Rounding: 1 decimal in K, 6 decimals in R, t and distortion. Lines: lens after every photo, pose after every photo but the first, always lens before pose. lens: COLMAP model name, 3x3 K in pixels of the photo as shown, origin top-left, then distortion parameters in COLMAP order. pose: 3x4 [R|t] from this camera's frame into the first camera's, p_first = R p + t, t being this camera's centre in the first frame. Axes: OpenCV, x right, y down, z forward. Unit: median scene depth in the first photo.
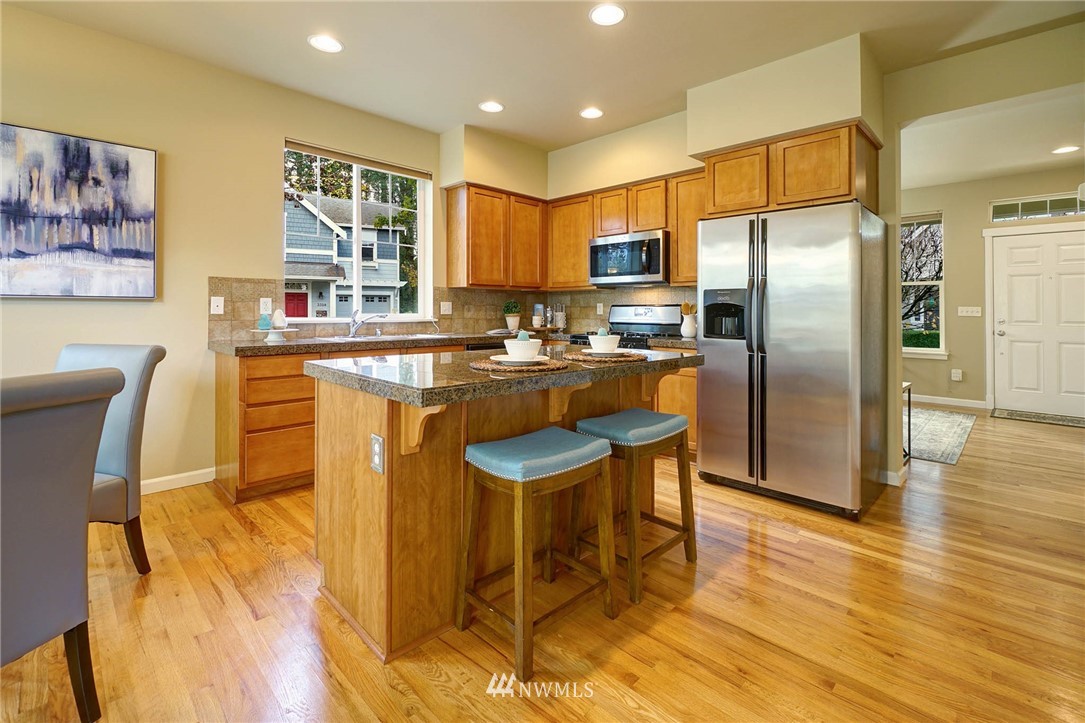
lens RADIAL K [[477.7, 0, 586.2], [0, 477.7, 305.6], [0, 0, 1]] dist [-0.015238, -0.000991]
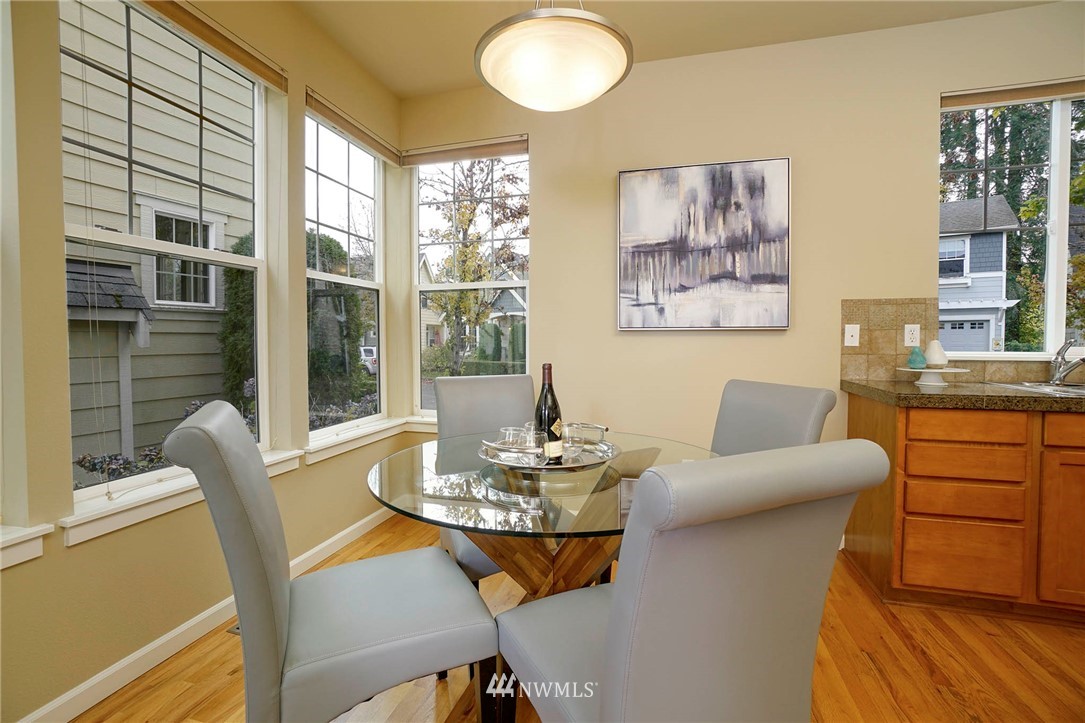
lens RADIAL K [[477.7, 0, 546.2], [0, 477.7, 352.8], [0, 0, 1]] dist [-0.015238, -0.000991]
pose [[0.458227, 0.025215, -0.888477, -0.343957], [0.008836, 0.999419, 0.032921, -0.002059], [0.888791, -0.022936, 0.457738, 0.198811]]
